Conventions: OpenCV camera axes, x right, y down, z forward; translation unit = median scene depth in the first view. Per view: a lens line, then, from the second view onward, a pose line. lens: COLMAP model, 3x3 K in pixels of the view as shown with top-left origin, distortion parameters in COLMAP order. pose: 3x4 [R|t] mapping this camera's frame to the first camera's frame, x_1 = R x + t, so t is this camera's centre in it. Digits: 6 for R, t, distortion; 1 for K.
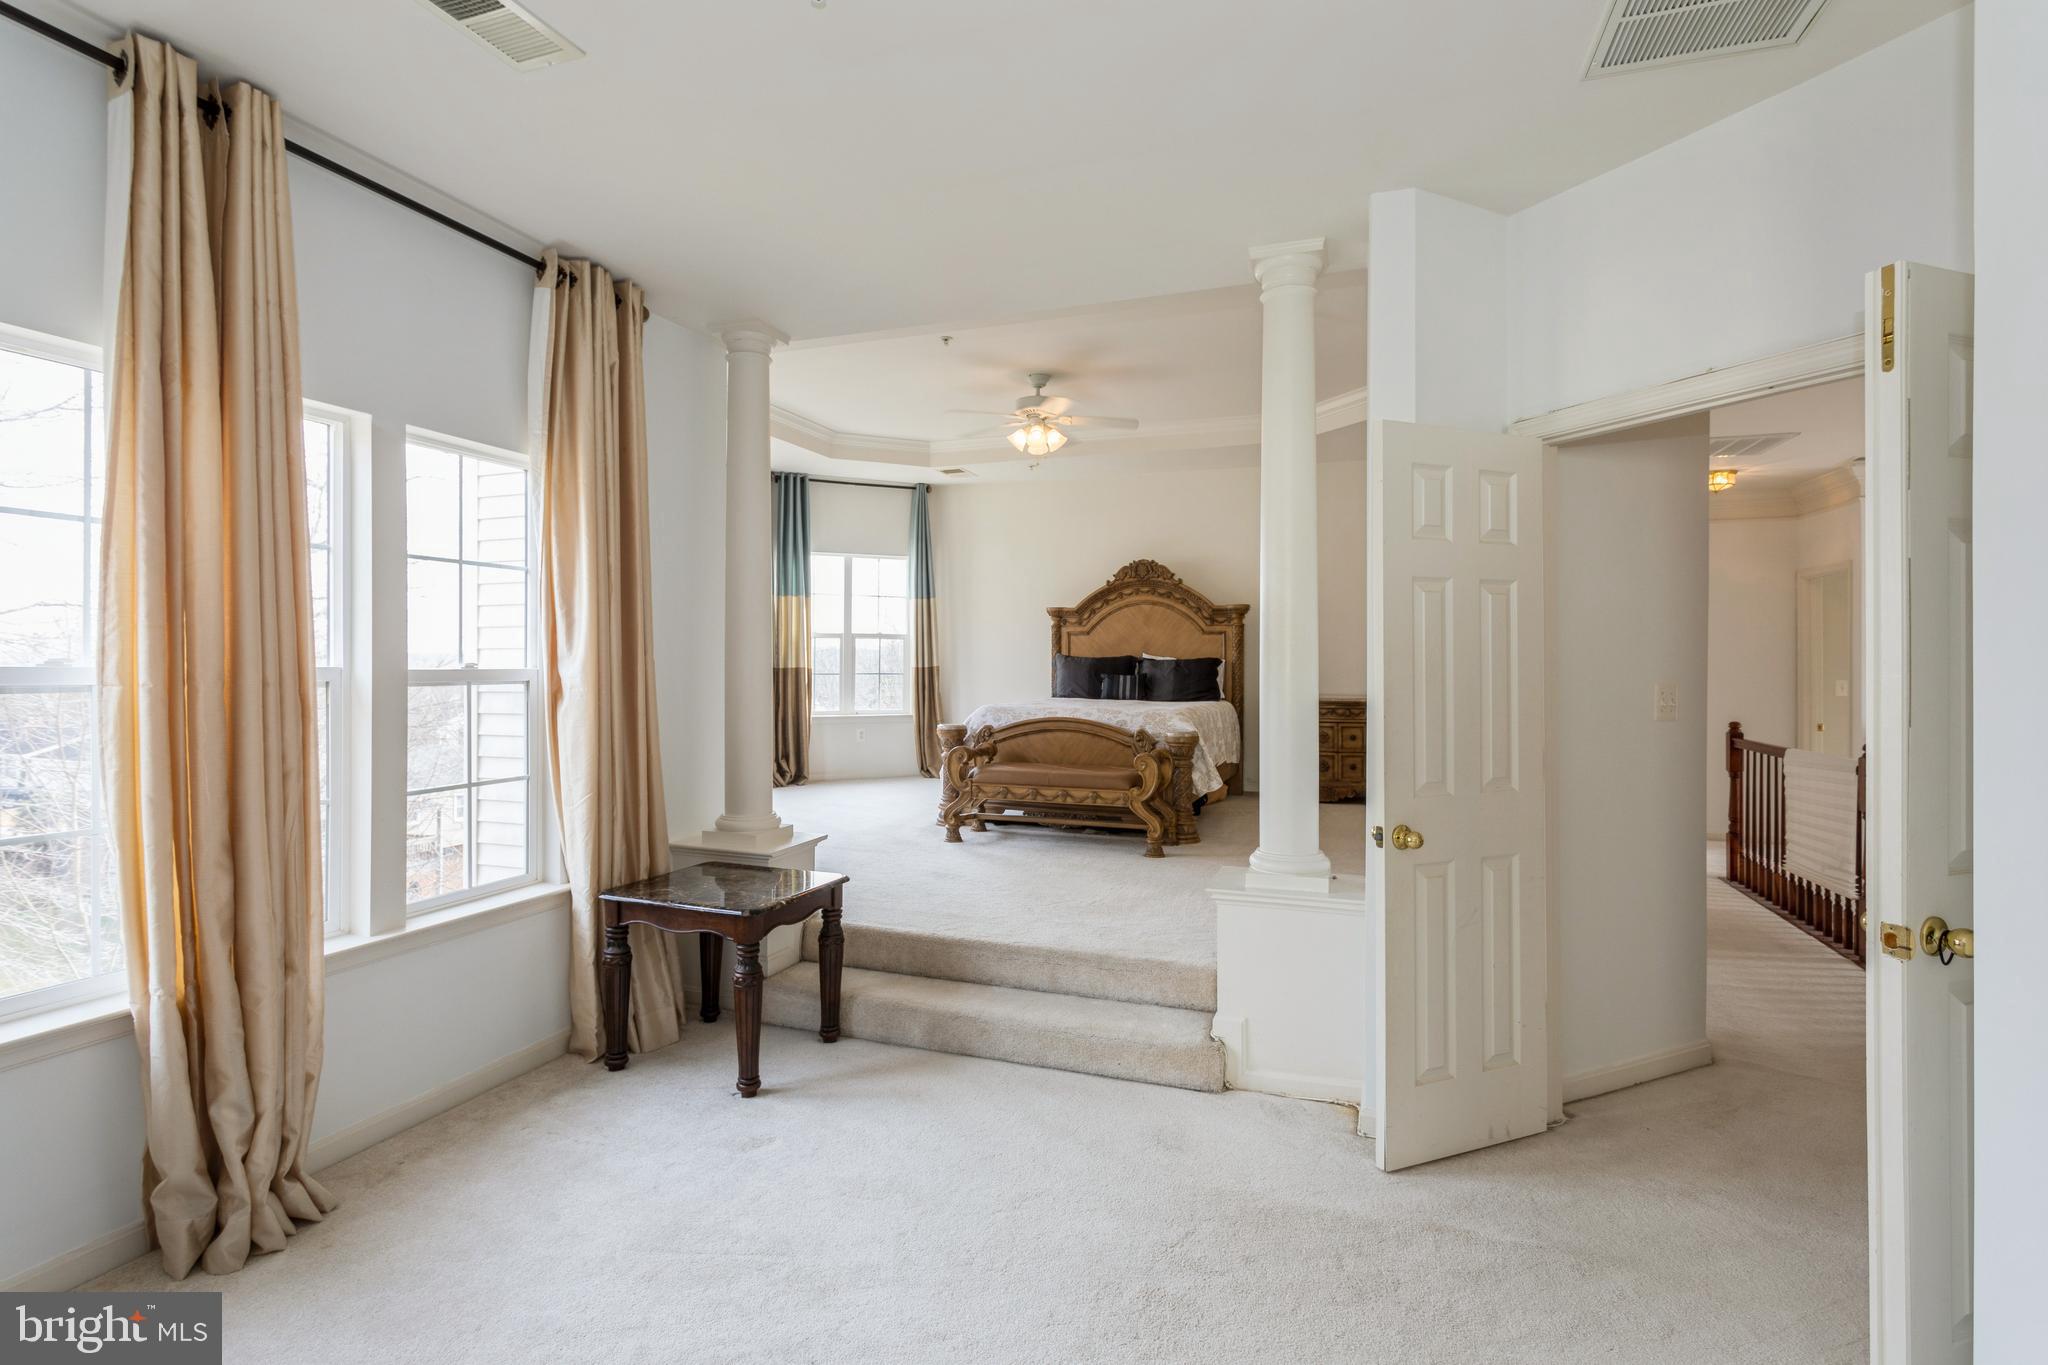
lens RADIAL K [[987.6, 0, 1025.1], [0, 987.6, 632.3], [0, 0, 1]] dist [0.008189, 0.000616]
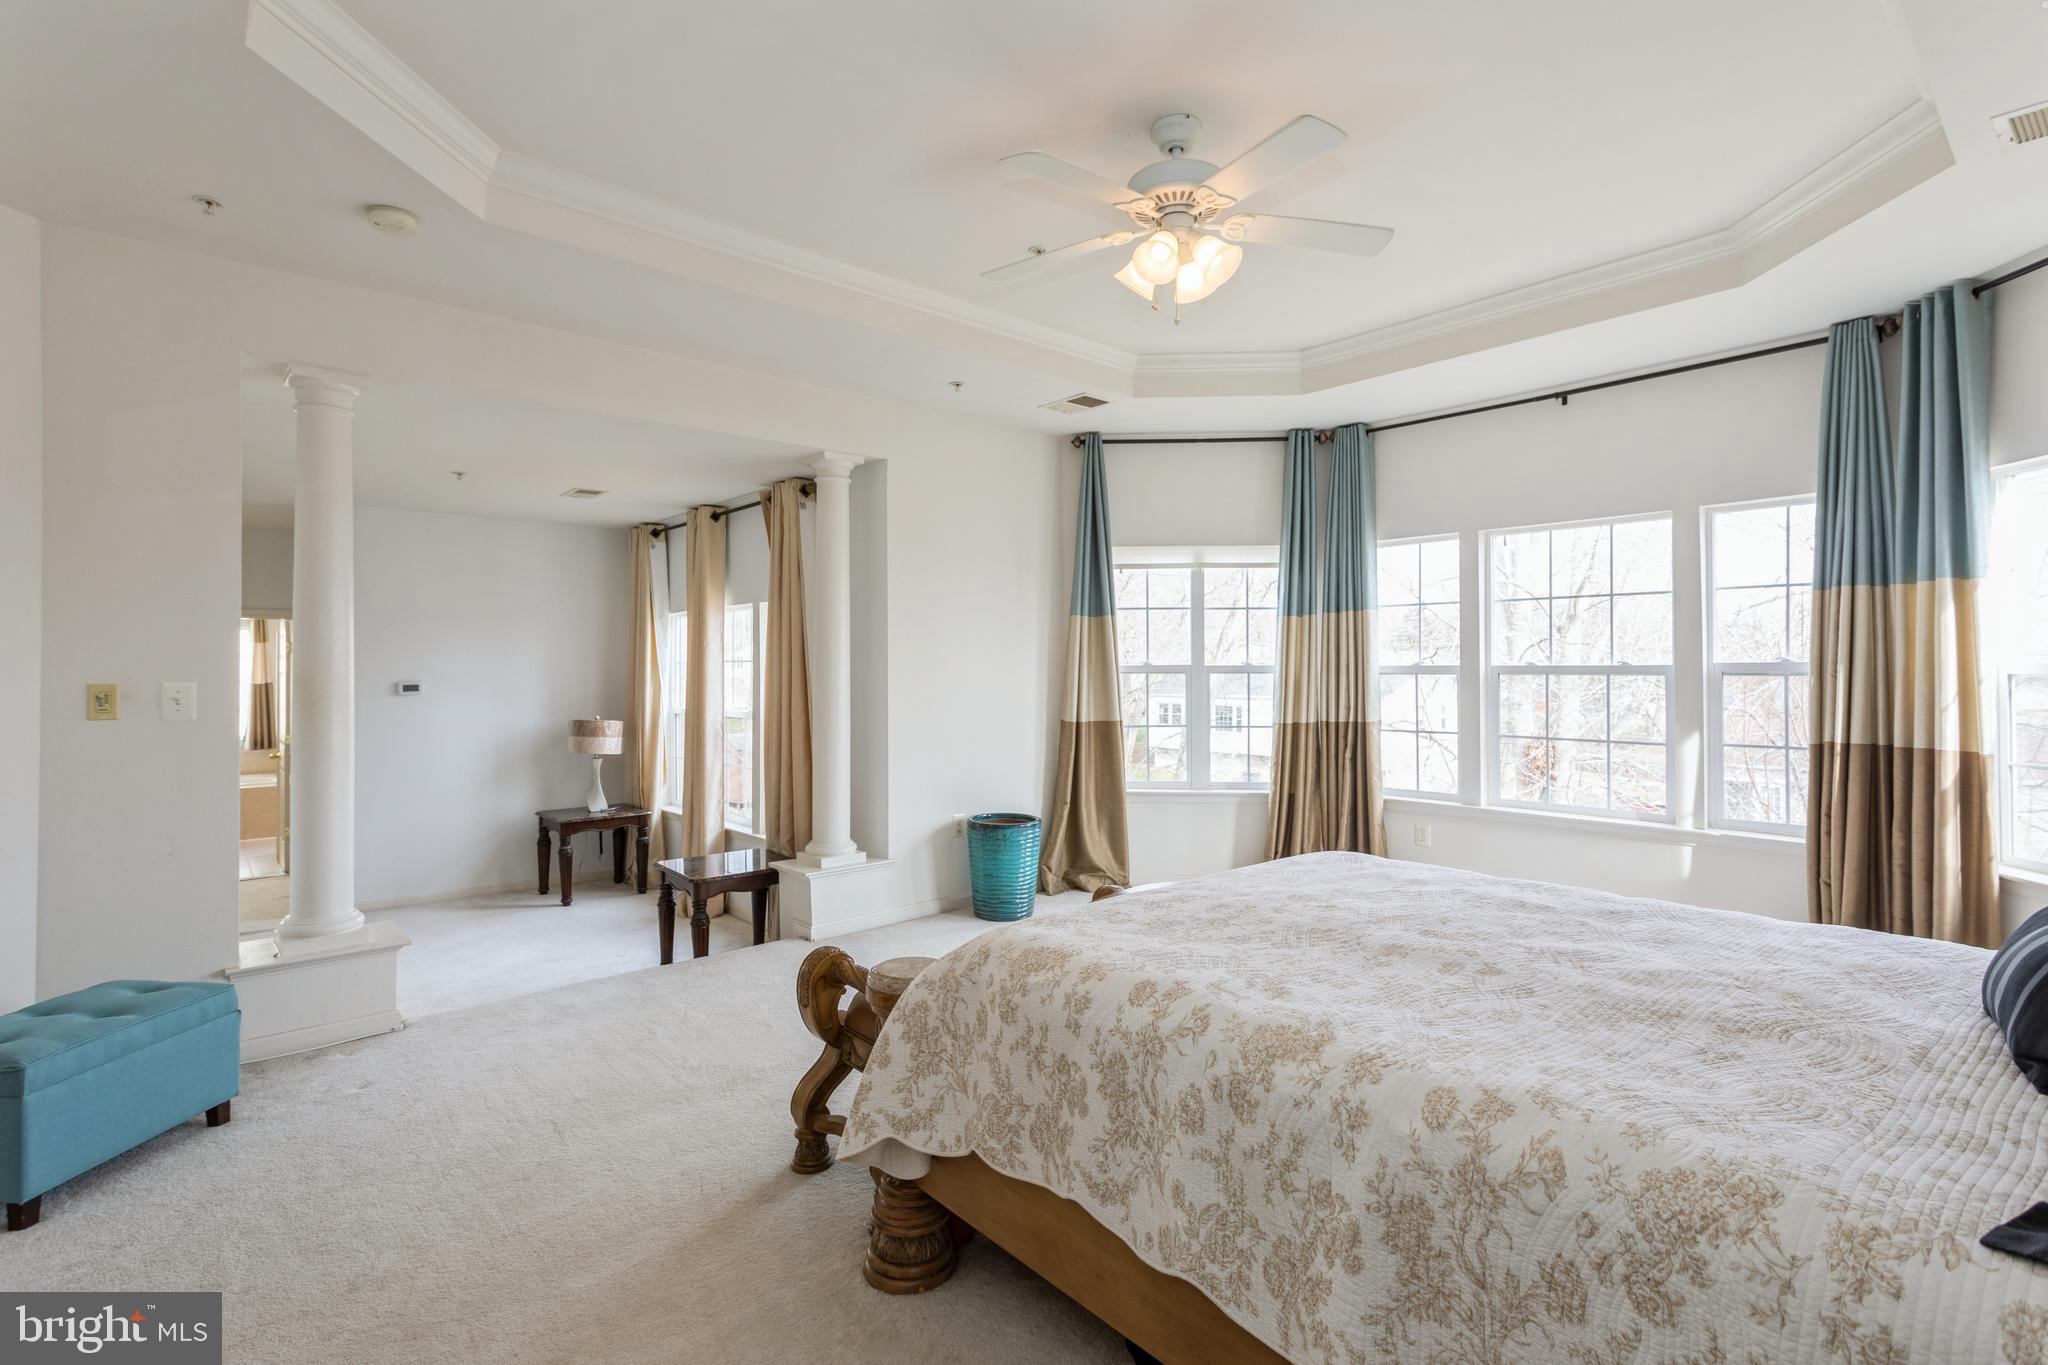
lens RADIAL K [[965.7, 0, 1028.0], [0, 965.7, 663.2], [0, 0, 1]] dist [-0.003008, -0.000514]
pose [[-0.488869, -0.006930, -0.872330, 0.331784], [0.030618, 0.999216, -0.025097, -0.002820], [0.871820, -0.038978, -0.488274, 0.889659]]
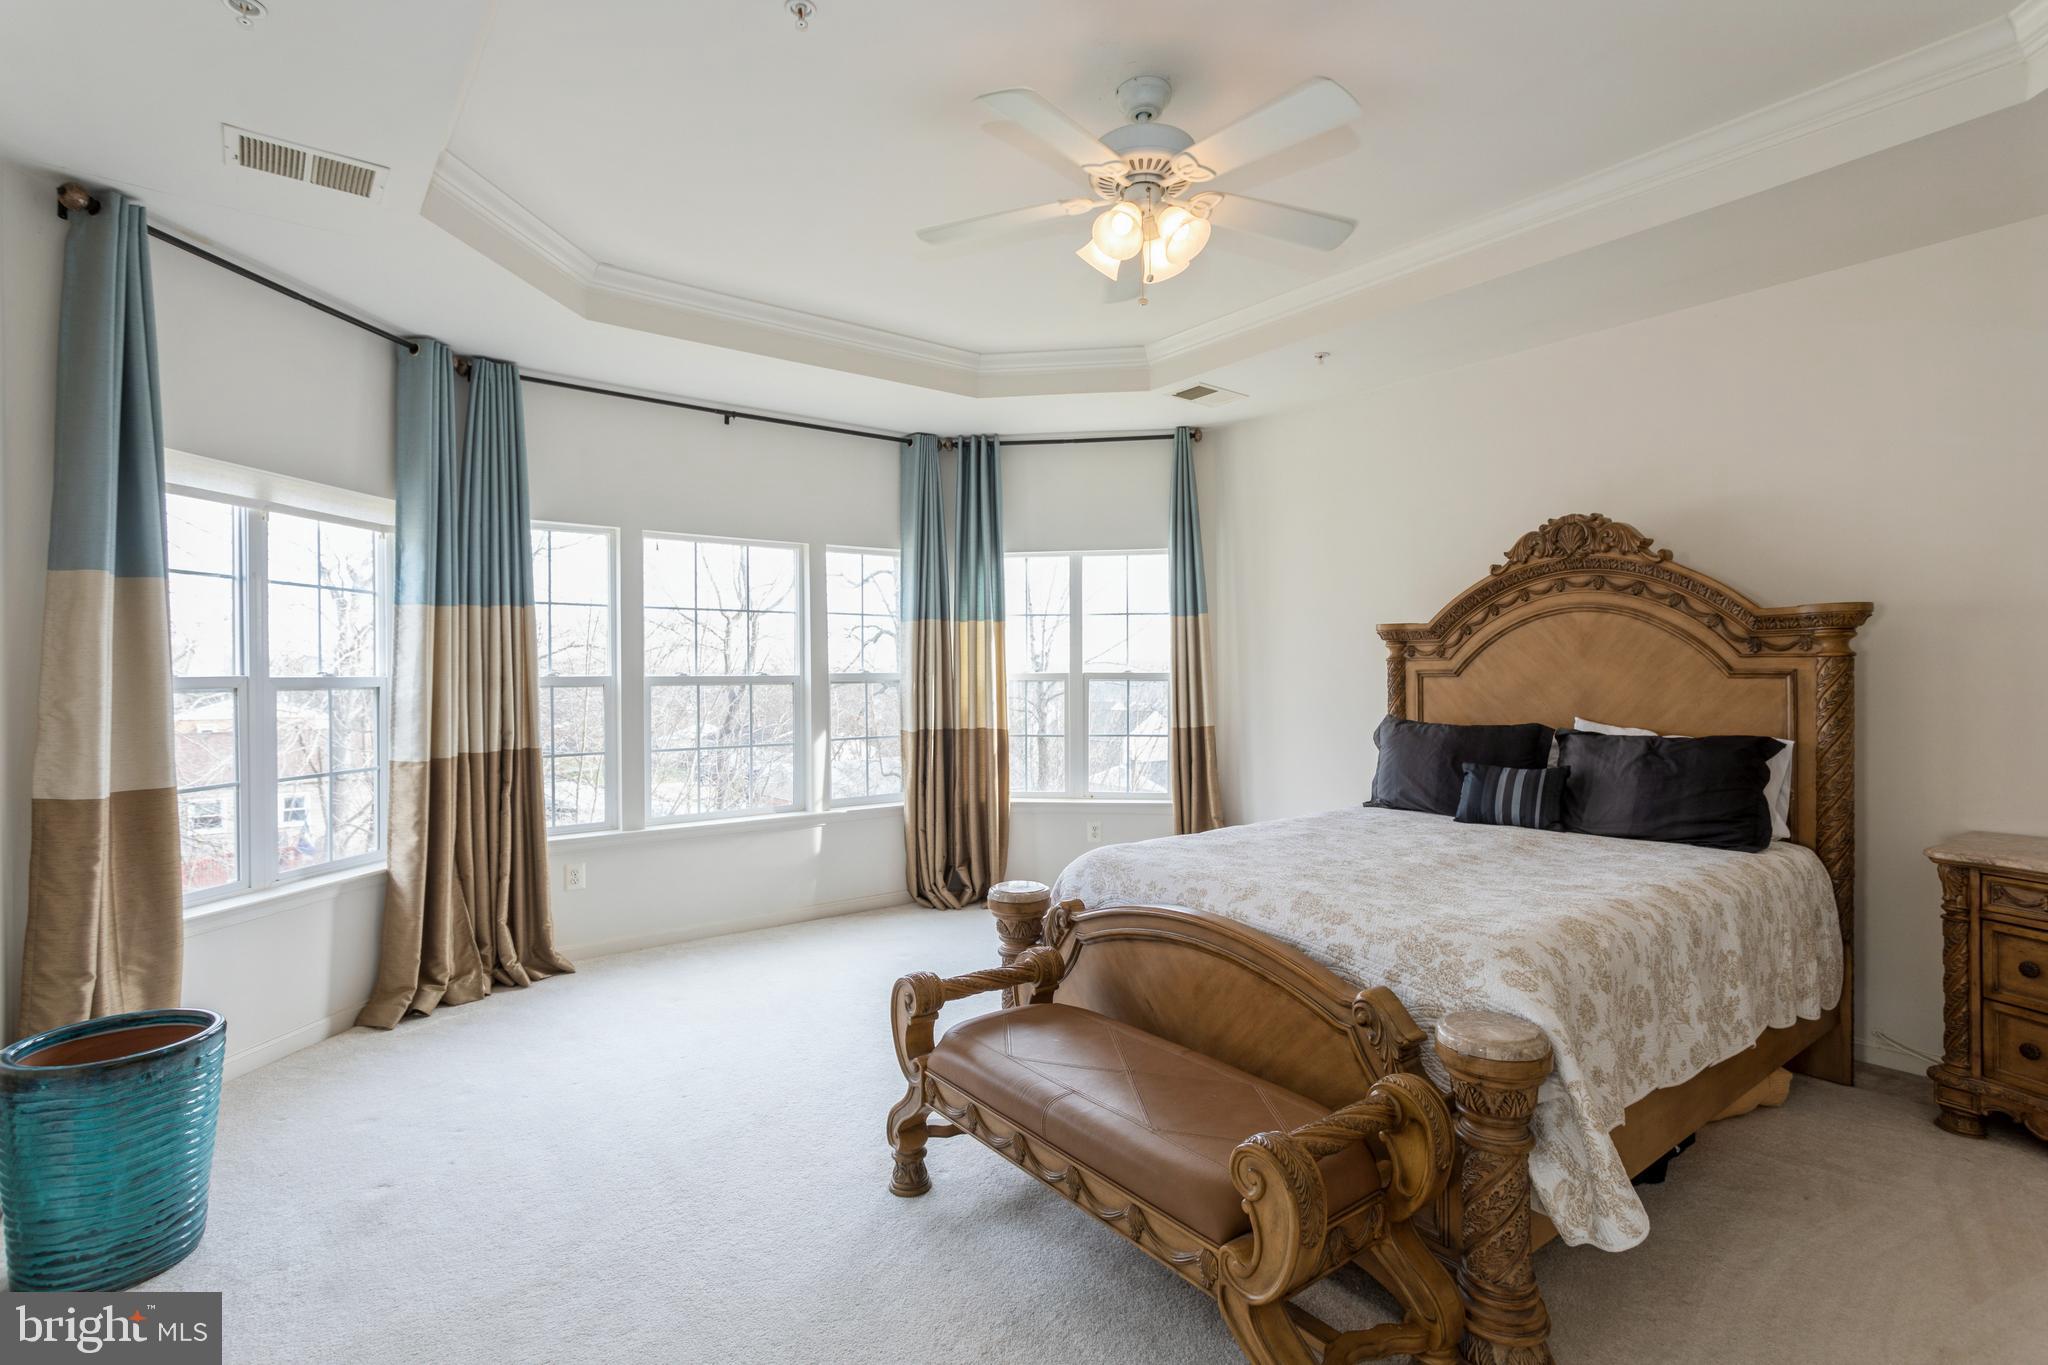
lens RADIAL K [[975.2, 0, 1015.3], [0, 975.2, 660.1], [0, 0, 1]] dist [0.003111, 0.001177]
pose [[0.841544, -0.015934, -0.539953, 0.146026], [0.027694, 0.999523, 0.013666, -0.019226], [0.539478, -0.026453, 0.841584, 0.474700]]
